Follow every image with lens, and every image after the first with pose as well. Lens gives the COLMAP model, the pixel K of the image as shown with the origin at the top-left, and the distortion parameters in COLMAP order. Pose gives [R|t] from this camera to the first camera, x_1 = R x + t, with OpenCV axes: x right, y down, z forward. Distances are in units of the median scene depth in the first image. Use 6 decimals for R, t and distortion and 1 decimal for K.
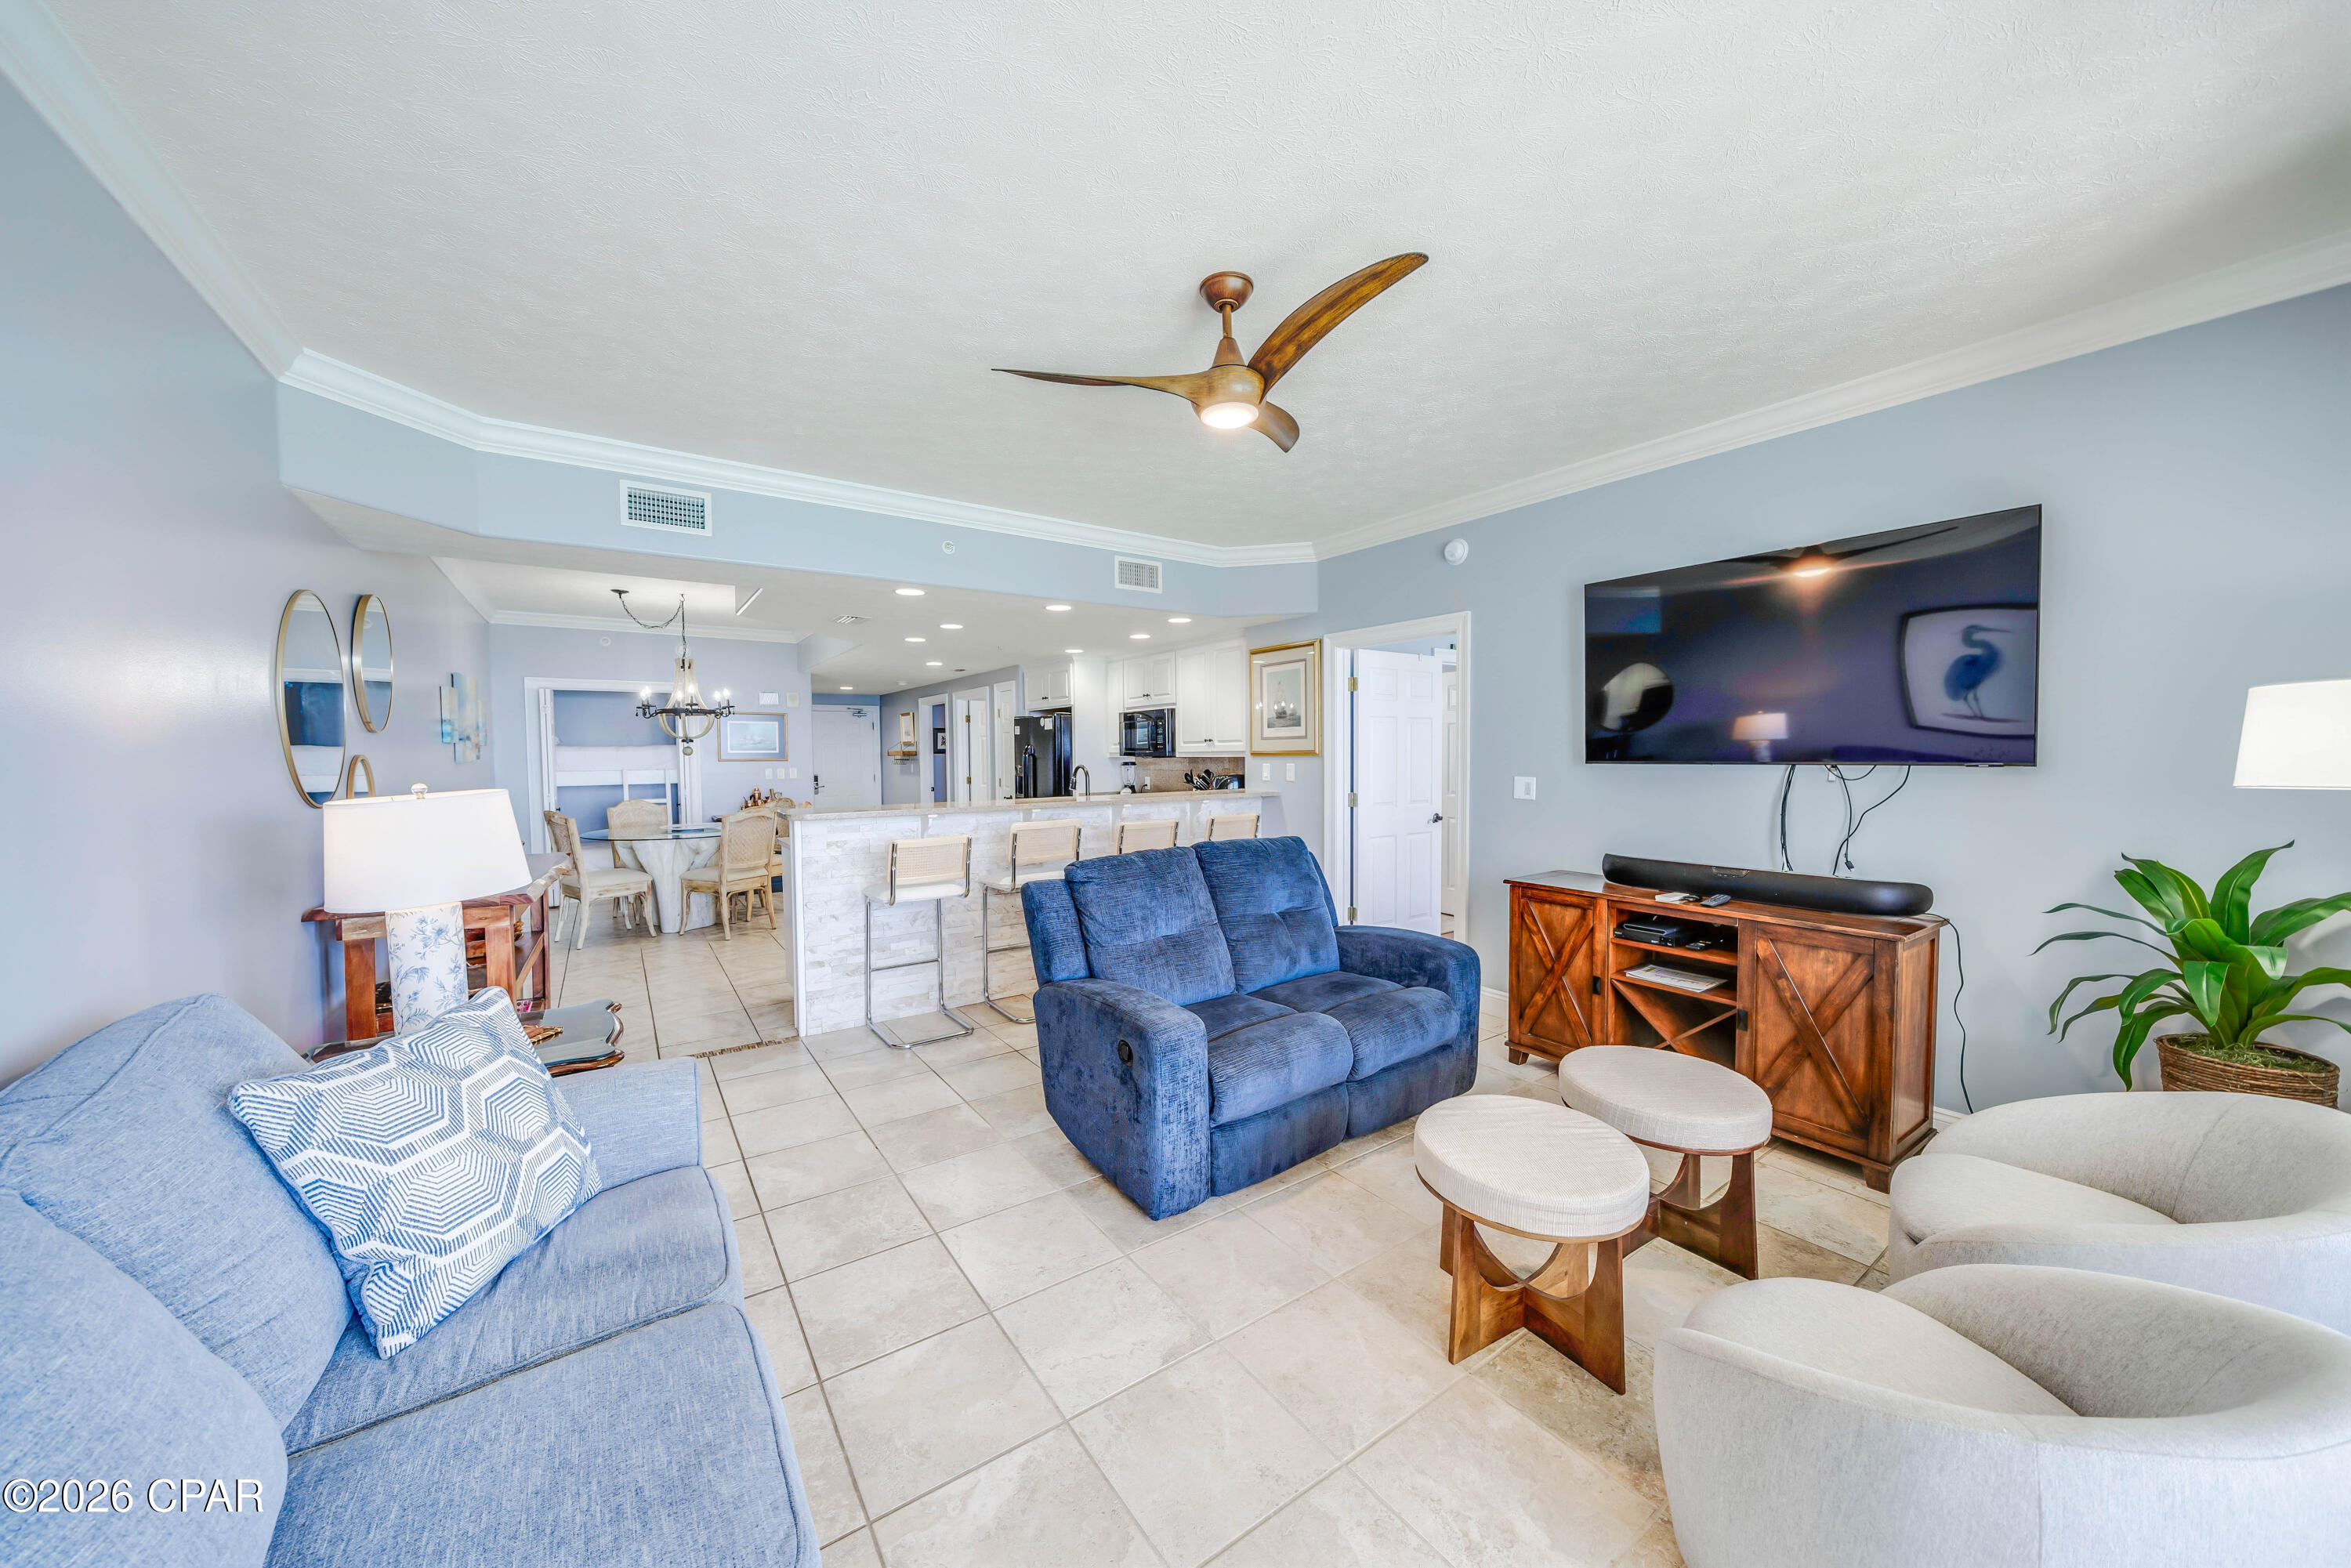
lens RADIAL K [[812.0, 0, 1160.2], [0, 812.0, 782.9], [0, 0, 1]] dist [-0.006697, 0.000159]
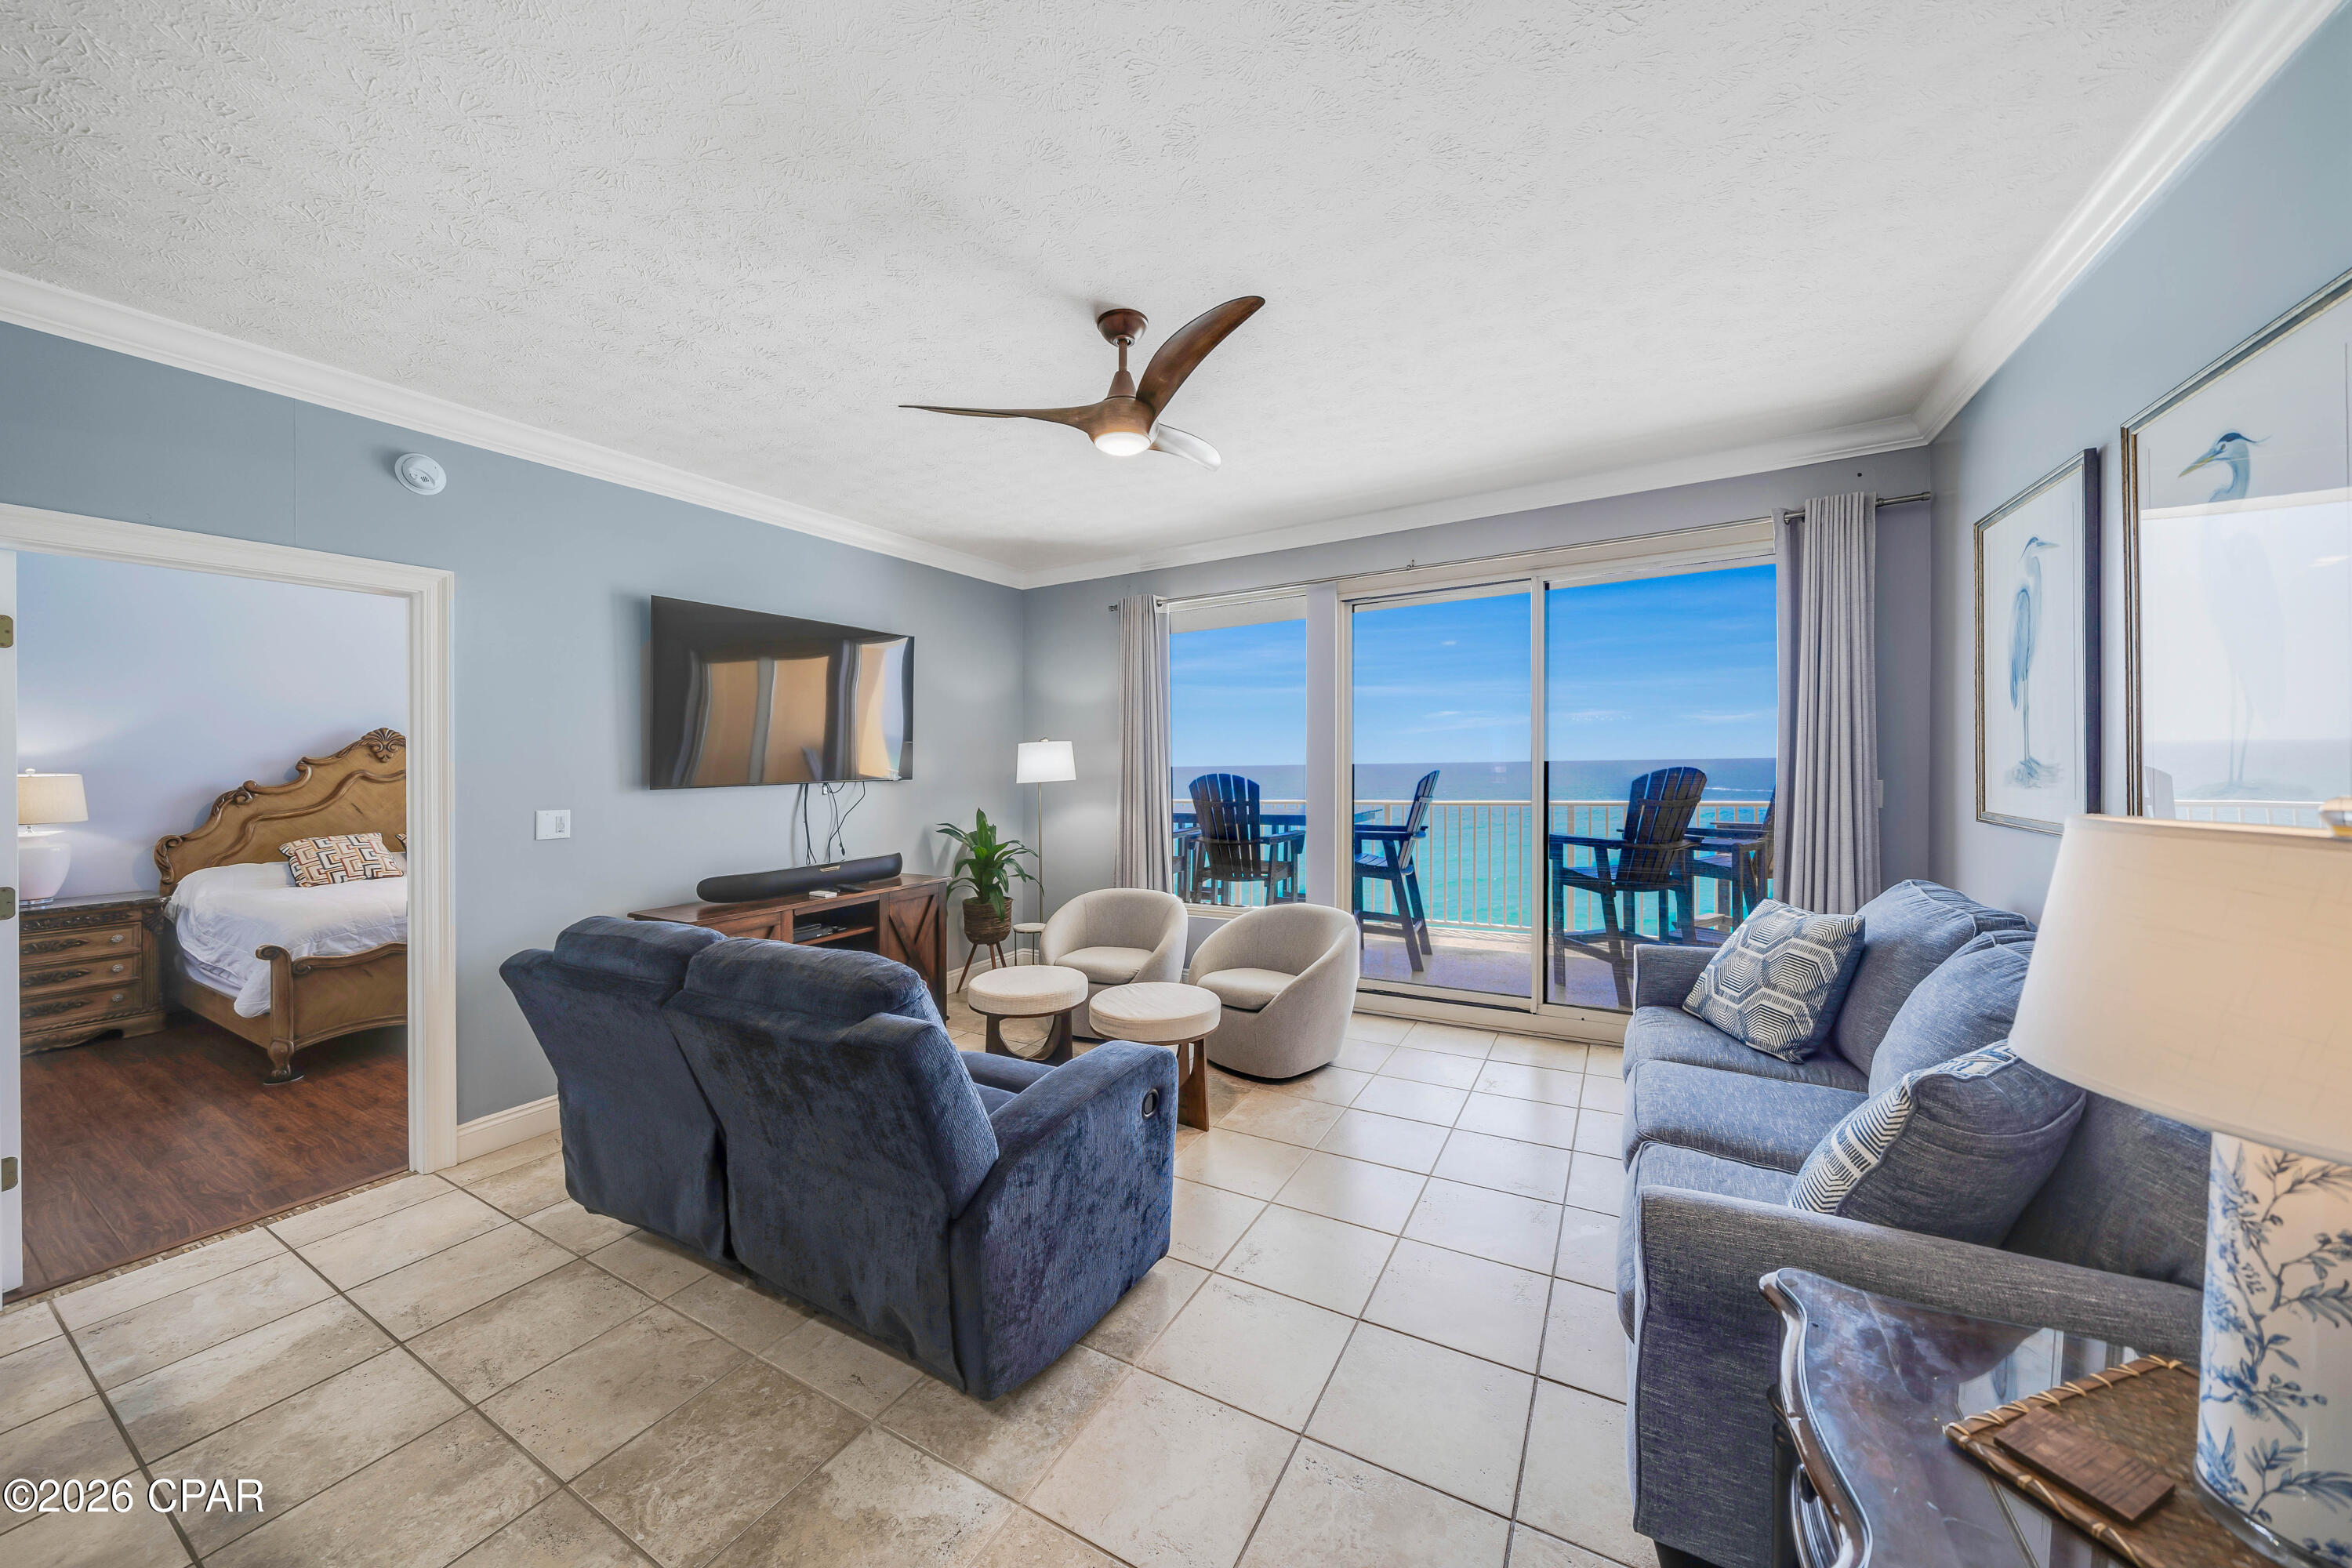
lens RADIAL K [[824.2, 0, 1145.2], [0, 824.2, 784.4], [0, 0, 1]] dist [-0.005726, 0.000018]
pose [[-0.426604, -0.009897, 0.904384, -0.310849], [0.062394, 0.997236, 0.040345, -0.017061], [-0.902284, 0.073639, -0.424808, 0.501458]]
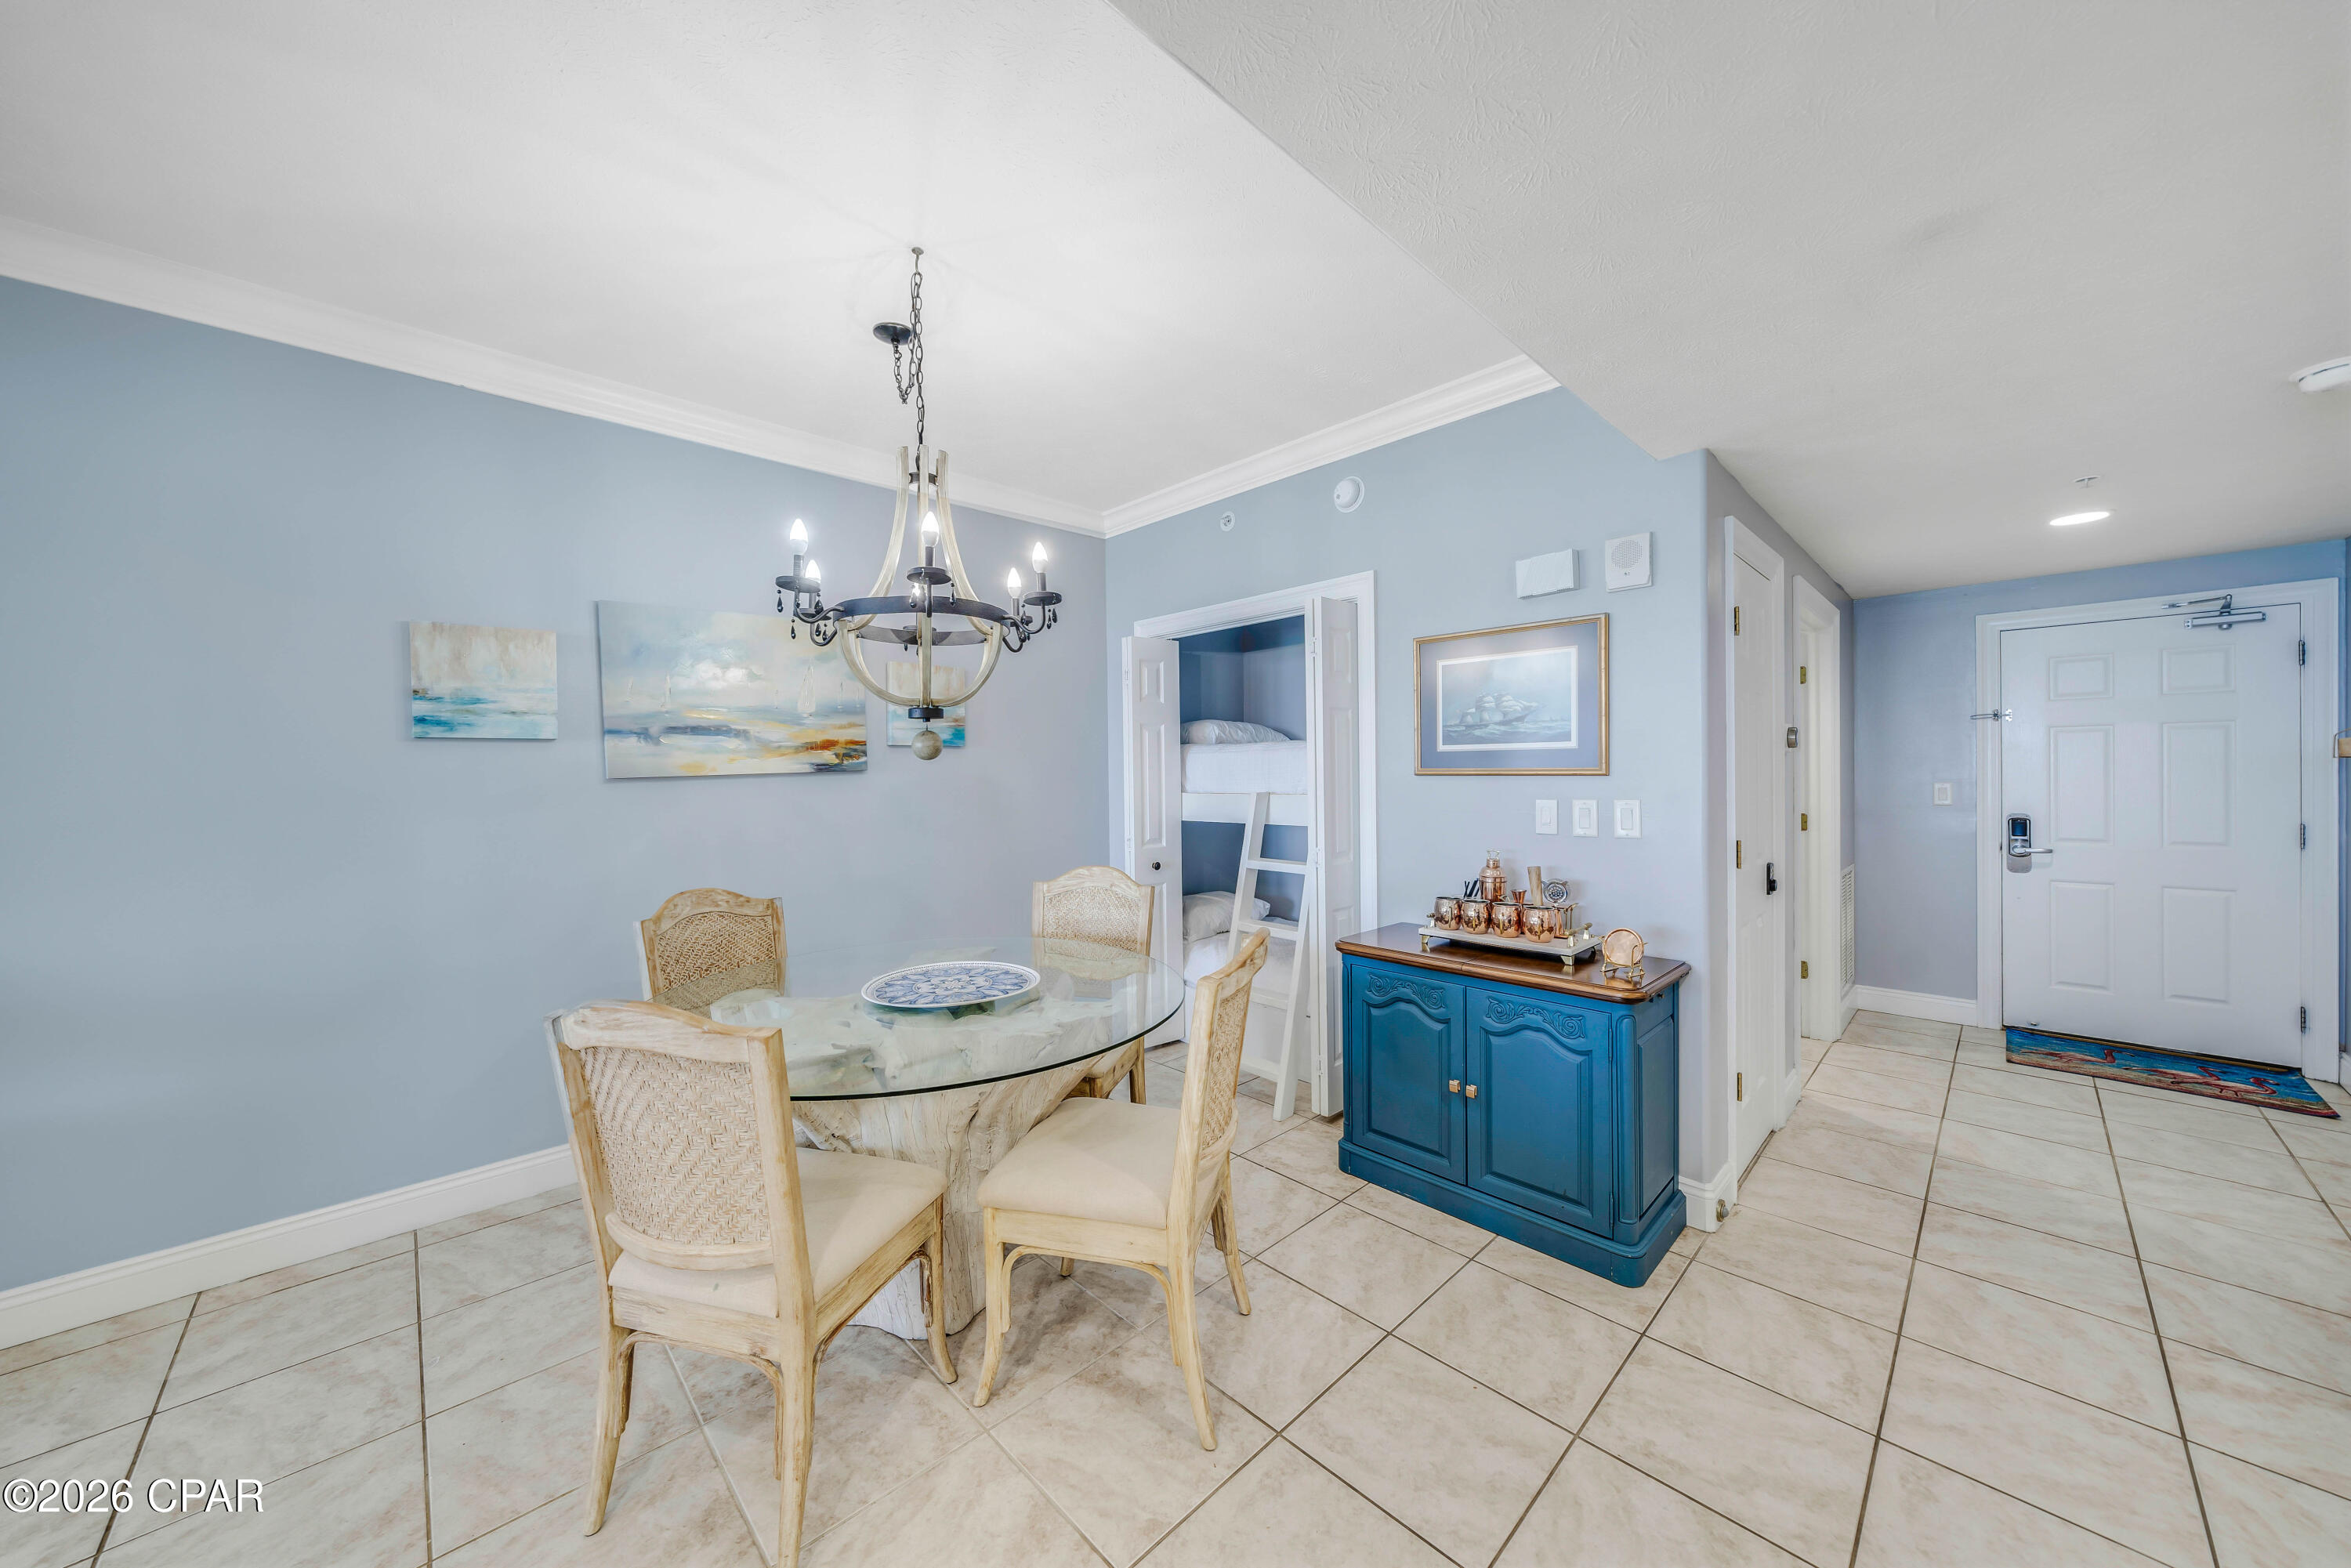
lens RADIAL K [[812.0, 0, 1160.2], [0, 812.0, 782.9], [0, 0, 1]] dist [-0.006697, 0.000159]
pose [[0.155708, 0.016206, -0.987670, -0.254836], [-0.028699, 0.999518, 0.011877, -0.030174], [0.987386, 0.026495, 0.156098, 1.029344]]
